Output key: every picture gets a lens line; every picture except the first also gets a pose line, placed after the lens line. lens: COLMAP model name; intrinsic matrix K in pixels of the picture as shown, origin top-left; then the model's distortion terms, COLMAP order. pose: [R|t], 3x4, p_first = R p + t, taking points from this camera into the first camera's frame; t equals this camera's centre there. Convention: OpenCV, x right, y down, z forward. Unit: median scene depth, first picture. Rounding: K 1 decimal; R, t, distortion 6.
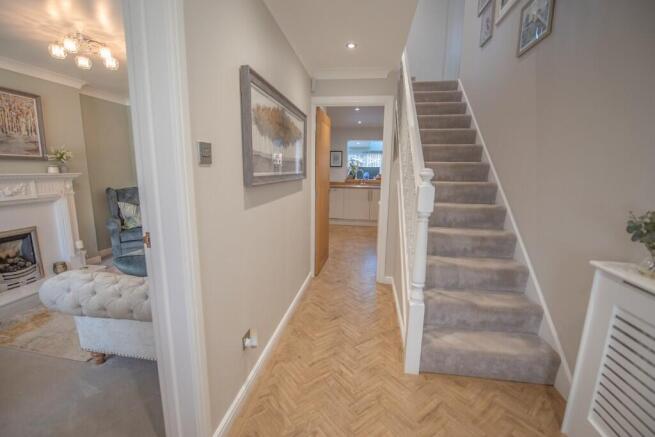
lens RADIAL K [[261.4, 0, 331.5], [0, 261.4, 217.4], [0, 0, 1]] dist [-0.032265, -0.001068]
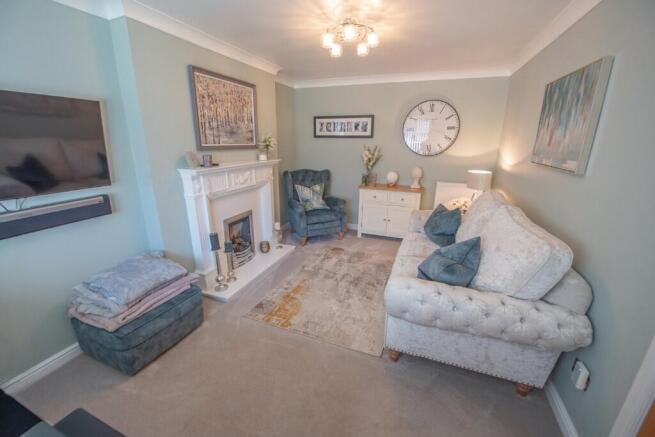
lens RADIAL K [[261.4, 0, 328.3], [0, 261.4, 216.6], [0, 0, 1]] dist [-0.032265, -0.001068]
pose [[0.968001, 0.056575, -0.244487, -0.581153], [-0.029776, 0.993267, 0.111953, -0.074099], [0.249174, -0.101090, 0.963168, -0.024692]]
